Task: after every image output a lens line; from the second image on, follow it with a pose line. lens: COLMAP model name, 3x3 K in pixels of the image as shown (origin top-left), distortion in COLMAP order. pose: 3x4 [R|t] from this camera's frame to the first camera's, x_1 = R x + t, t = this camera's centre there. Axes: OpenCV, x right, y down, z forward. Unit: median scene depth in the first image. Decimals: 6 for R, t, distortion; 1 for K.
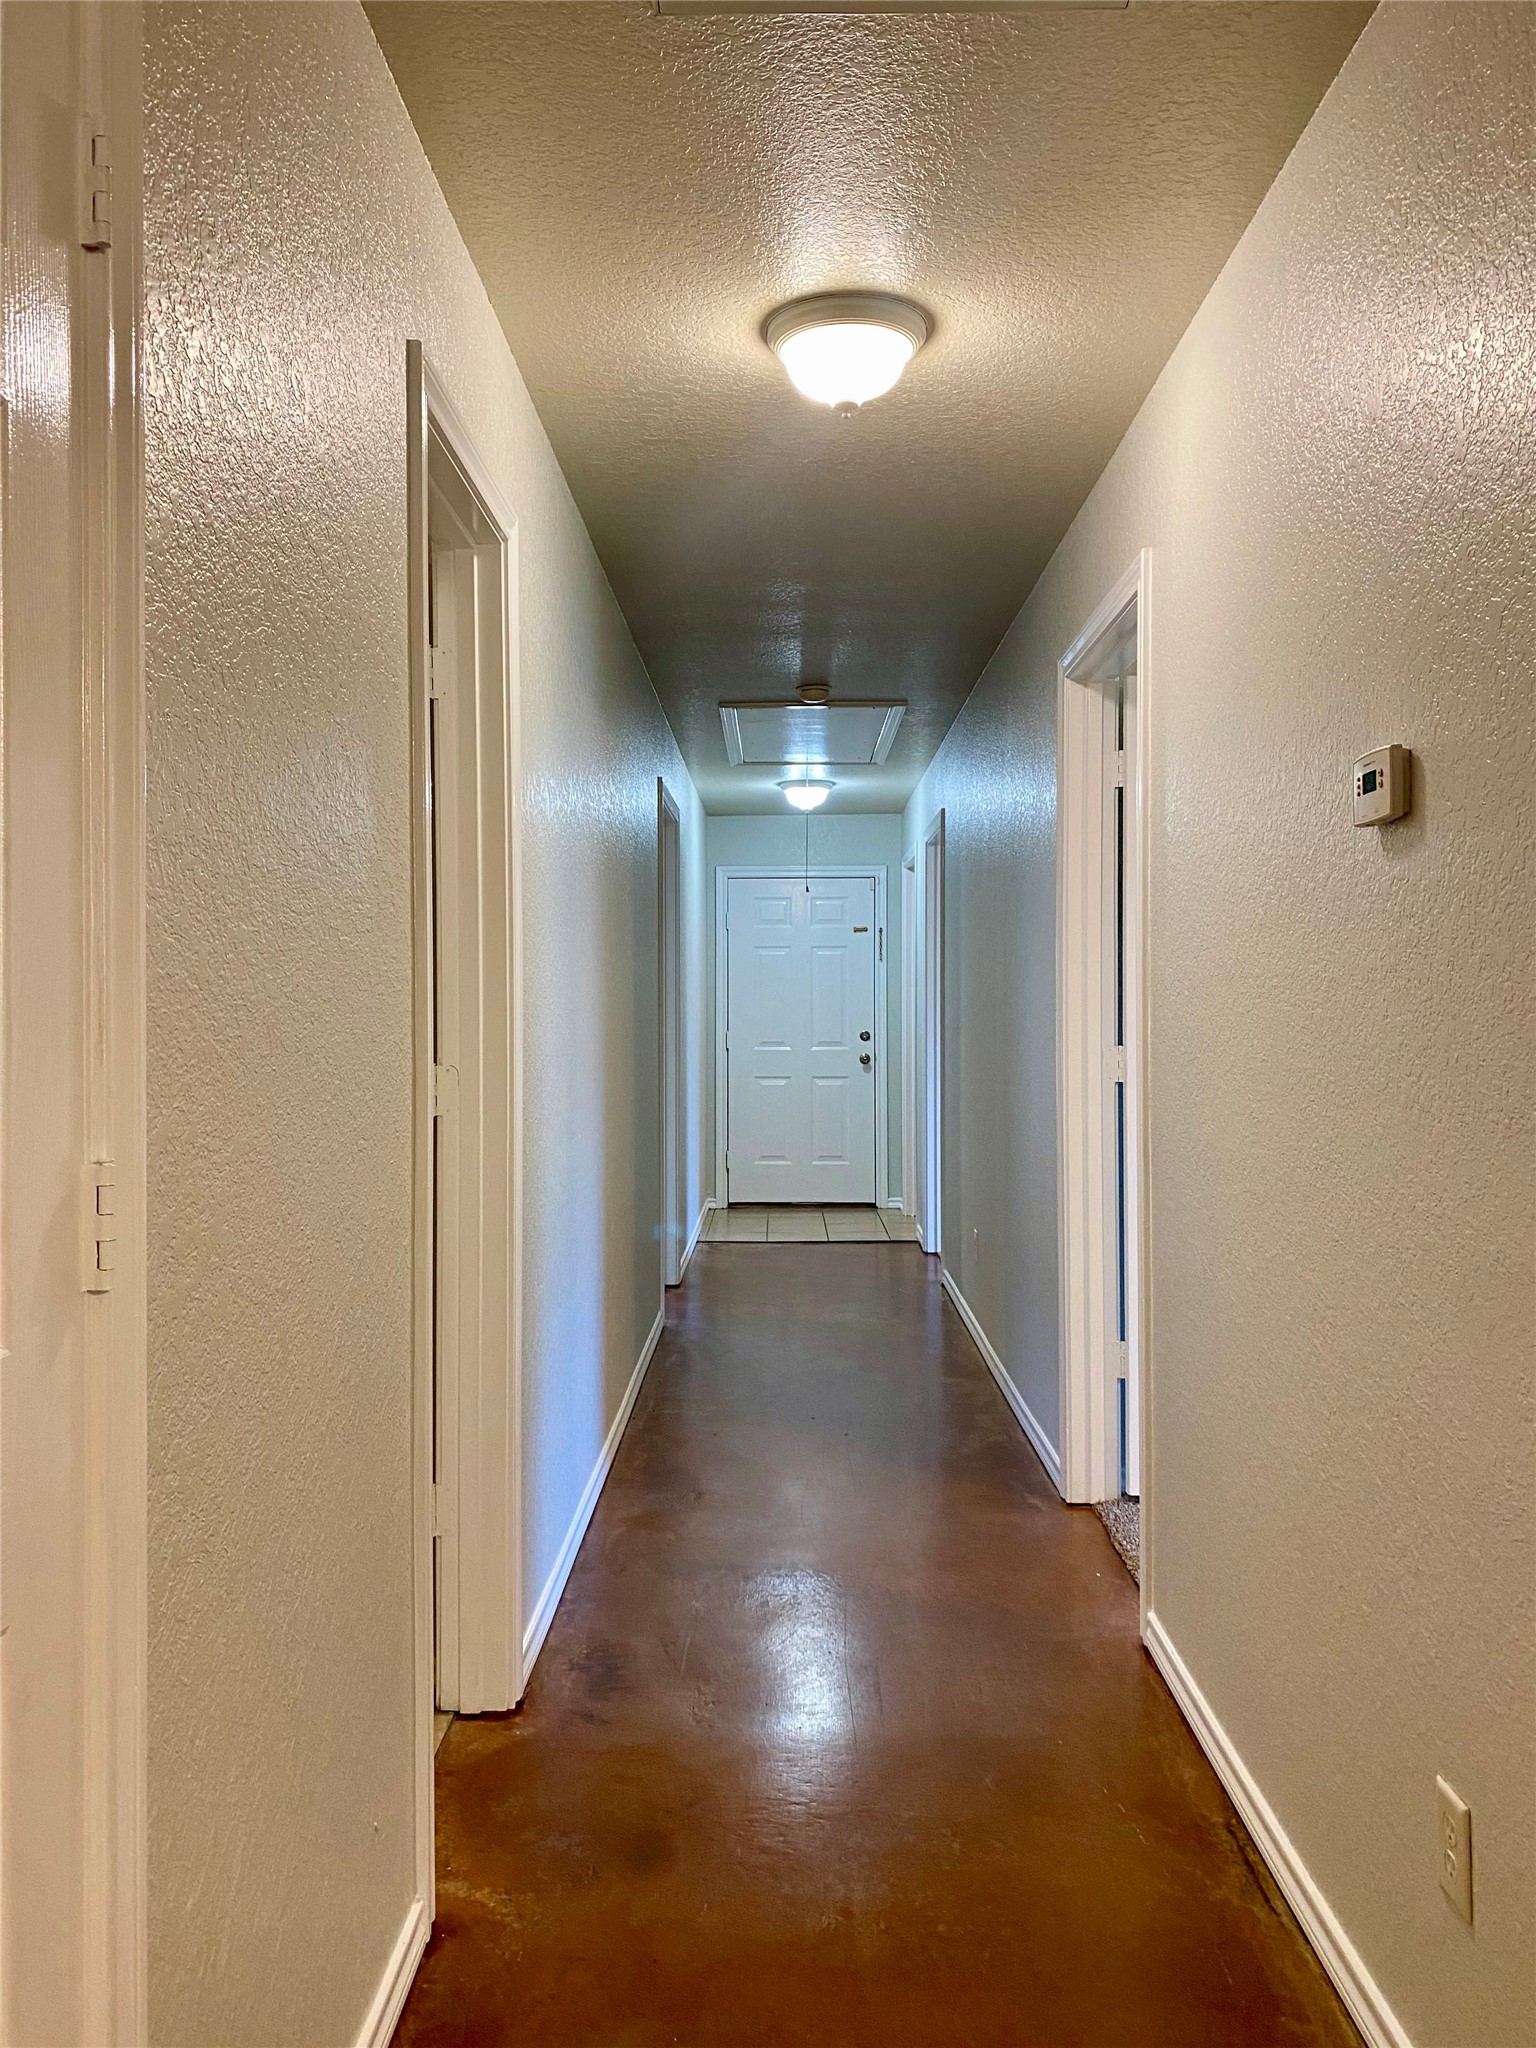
lens RADIAL K [[1610.9, 0, 768.2], [0, 1610.9, 1010.3], [0, 0, 1]] dist [0.006719, -0.006771]
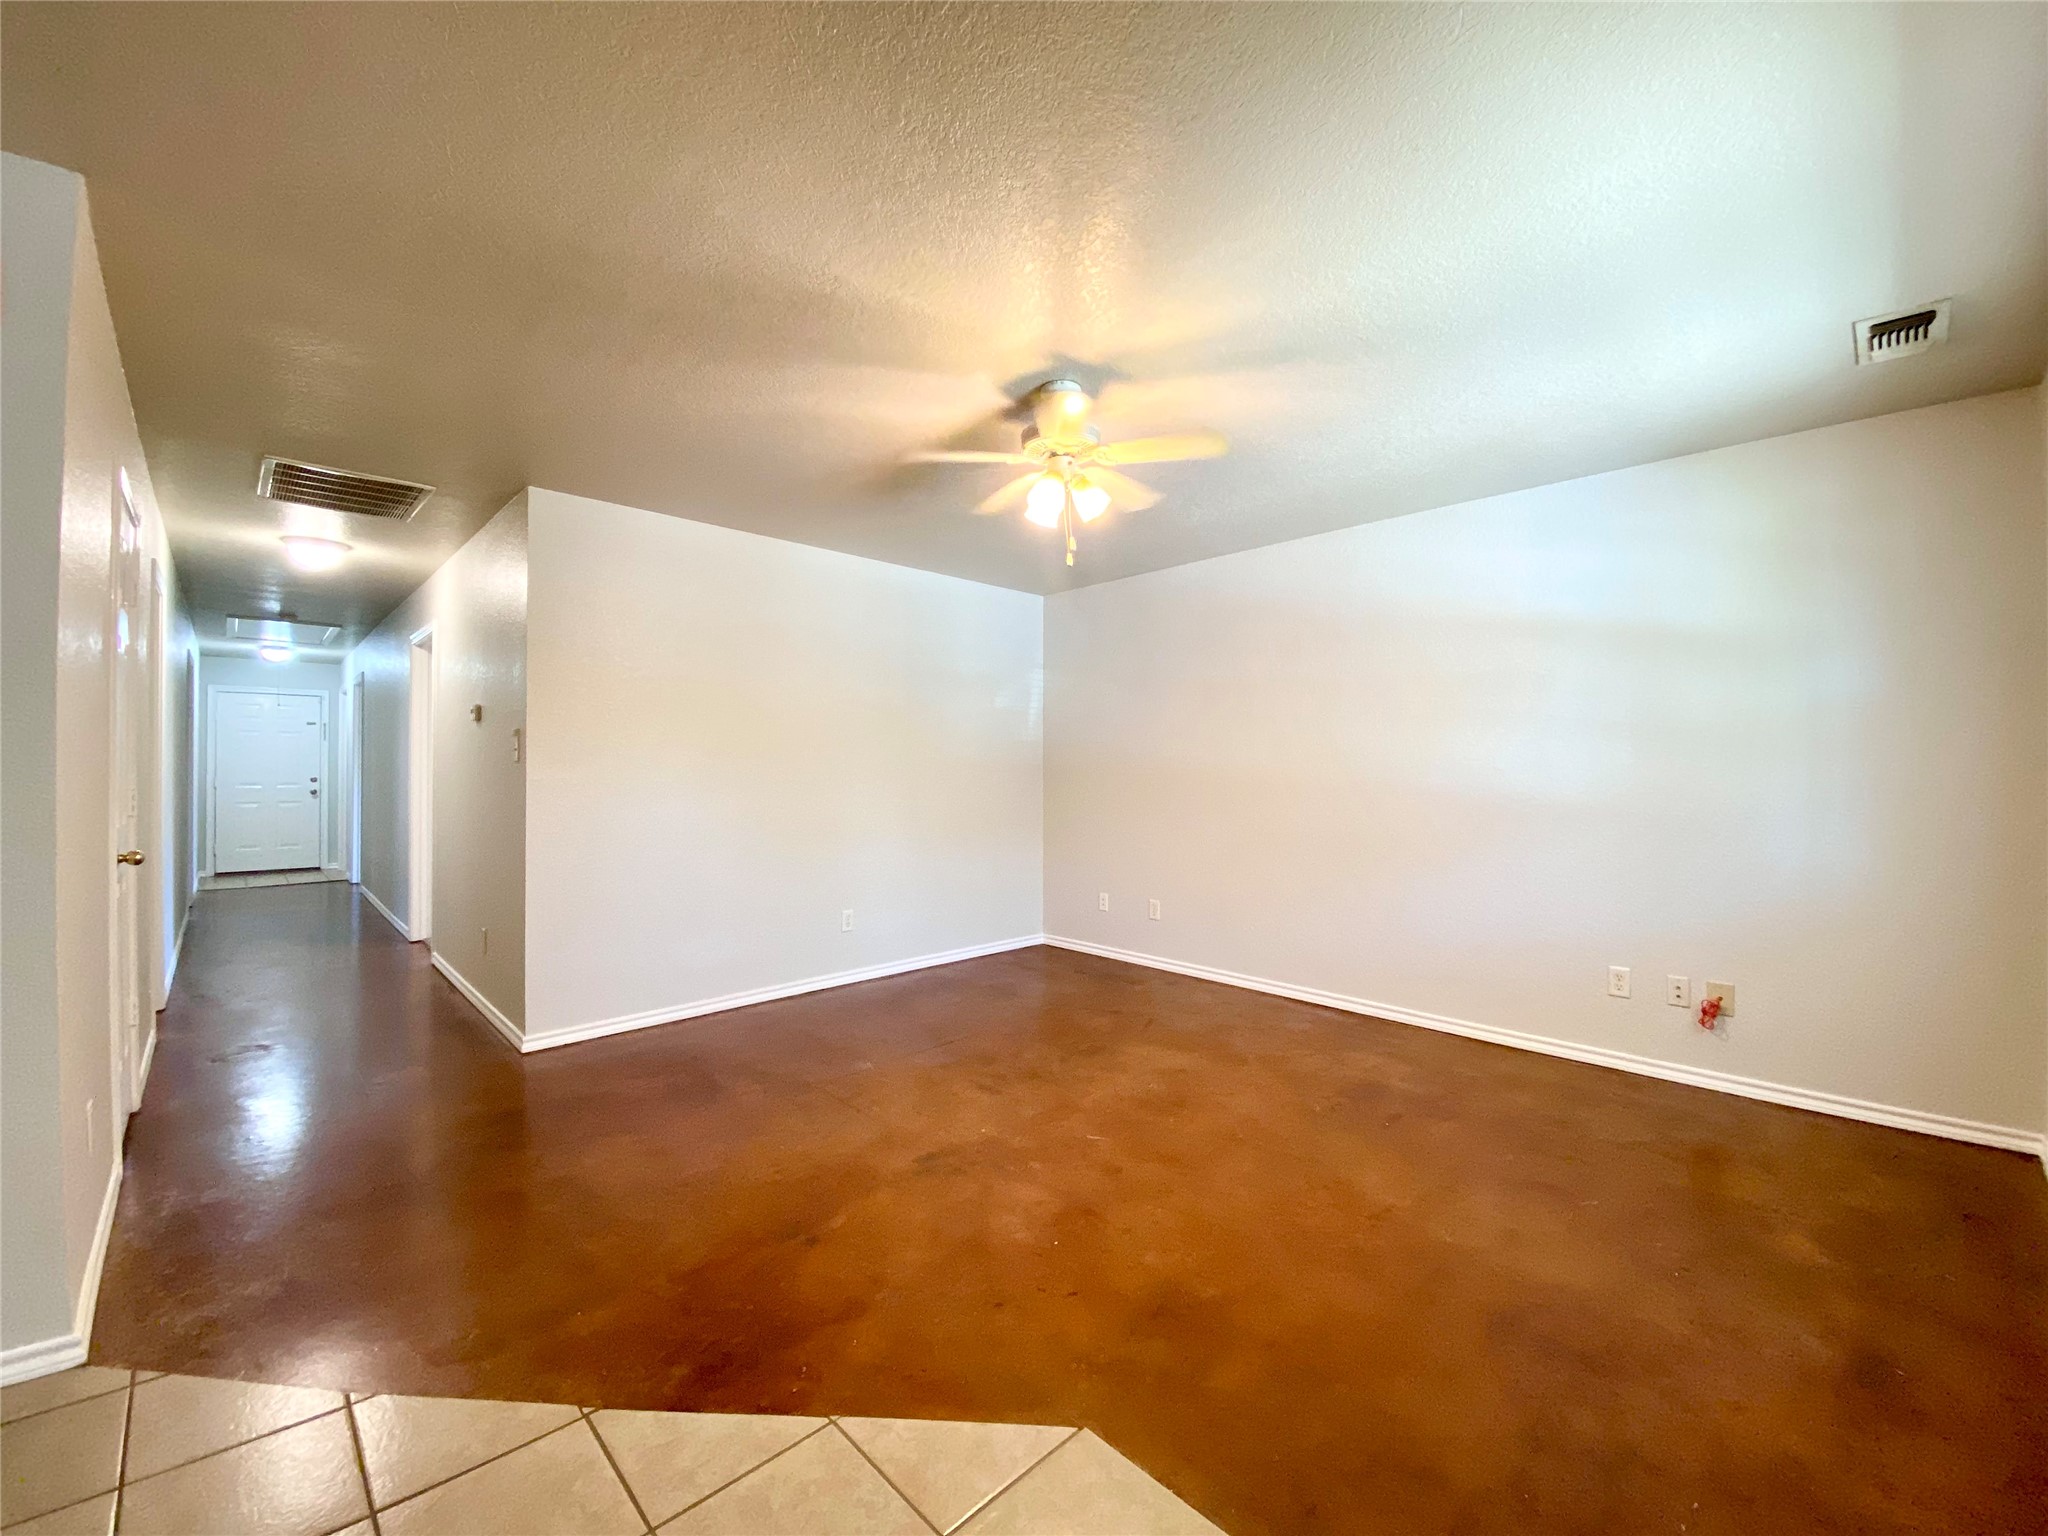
lens RADIAL K [[833.0, 0, 1007.1], [0, 833.0, 777.4], [0, 0, 1]] dist [-0.009667, -0.004638]
pose [[0.722776, 0.005762, 0.691058, -0.026807], [-0.009360, 0.999955, 0.001452, 0.004870], [-0.691019, -0.007518, 0.722798, -0.333928]]
